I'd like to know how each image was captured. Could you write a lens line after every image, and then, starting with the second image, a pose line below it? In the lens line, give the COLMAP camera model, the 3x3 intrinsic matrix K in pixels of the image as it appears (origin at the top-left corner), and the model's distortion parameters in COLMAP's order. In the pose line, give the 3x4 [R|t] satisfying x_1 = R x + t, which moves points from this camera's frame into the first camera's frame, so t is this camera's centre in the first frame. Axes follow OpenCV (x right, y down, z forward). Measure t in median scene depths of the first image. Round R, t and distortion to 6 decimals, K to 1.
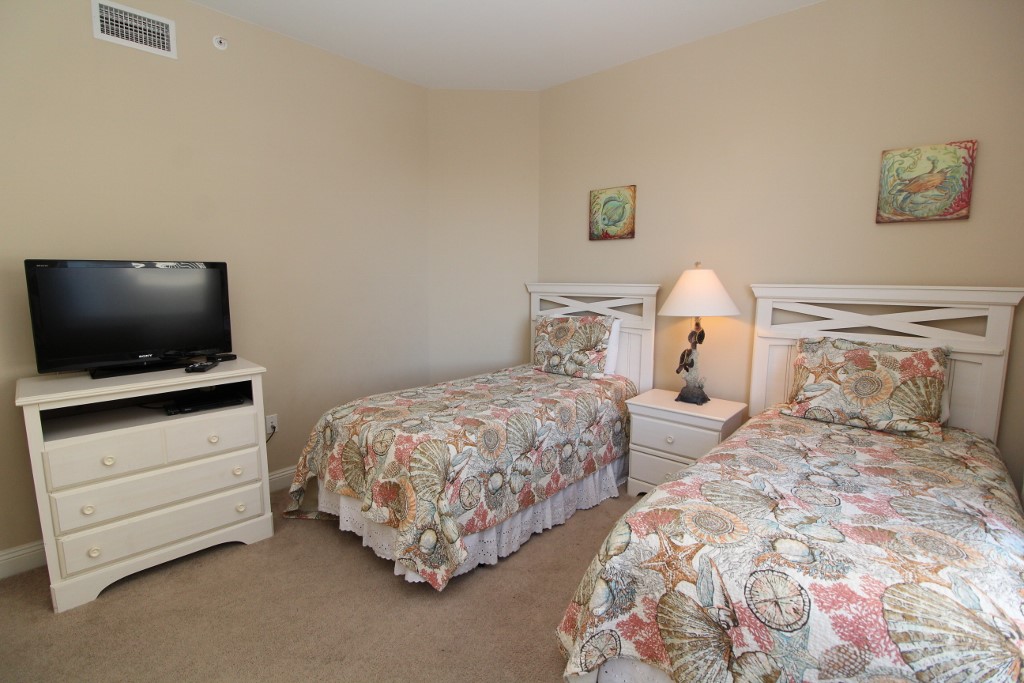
lens RADIAL K [[491.4, 0, 514.1], [0, 491.4, 341.9], [0, 0, 1]] dist [-0.011783, -0.001575]
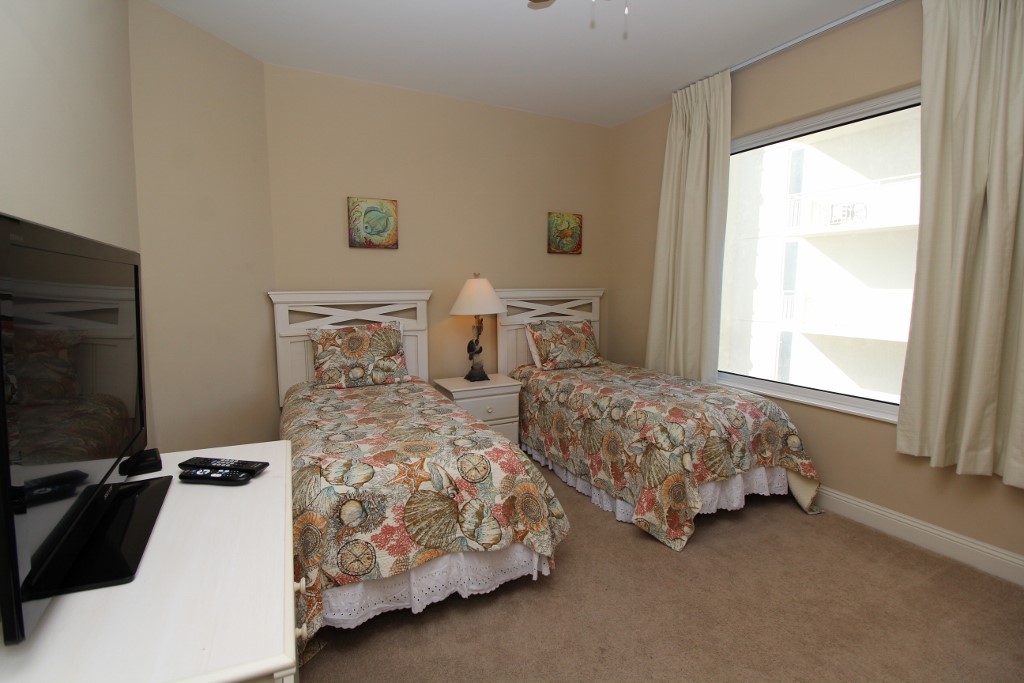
lens RADIAL K [[491.4, 0, 514.0], [0, 491.4, 338.4], [0, 0, 1]] dist [-0.011783, -0.001575]
pose [[0.332072, -0.108464, 0.936997, -0.729502], [0.123438, 0.989821, 0.070832, -0.060533], [-0.935142, 0.092140, 0.342080, 0.408835]]
